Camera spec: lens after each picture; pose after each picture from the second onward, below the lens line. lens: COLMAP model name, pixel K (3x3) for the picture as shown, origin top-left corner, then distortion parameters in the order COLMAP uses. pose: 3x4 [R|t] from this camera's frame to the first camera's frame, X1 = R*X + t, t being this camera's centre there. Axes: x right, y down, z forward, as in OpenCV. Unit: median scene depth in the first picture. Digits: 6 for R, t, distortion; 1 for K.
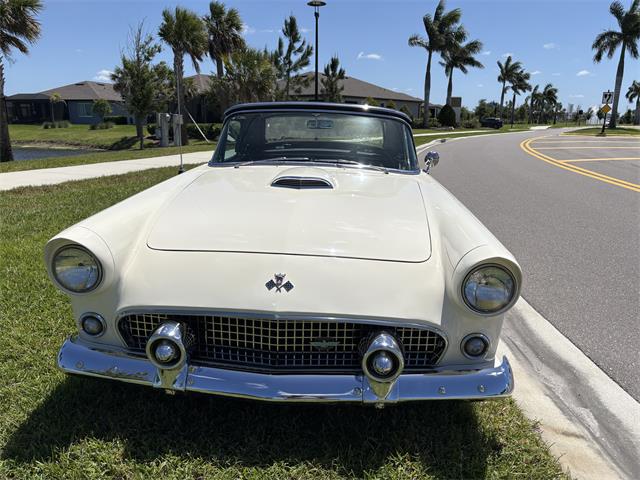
lens RADIAL K [[483.3, 0, 321.9], [0, 483.3, 239.4], [0, 0, 1]] dist [0.010596, -0.010008]
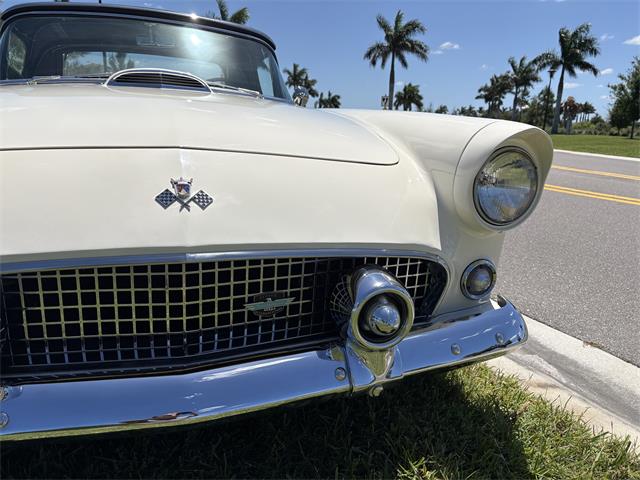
lens RADIAL K [[483.3, 0, 318.3], [0, 483.3, 243.5], [0, 0, 1]] dist [0.010596, -0.010008]
pose [[0.918918, -0.081668, 0.385901, -0.154048], [0.084062, 0.996403, 0.010696, 0.143590], [-0.385386, 0.022611, 0.922478, 0.452029]]
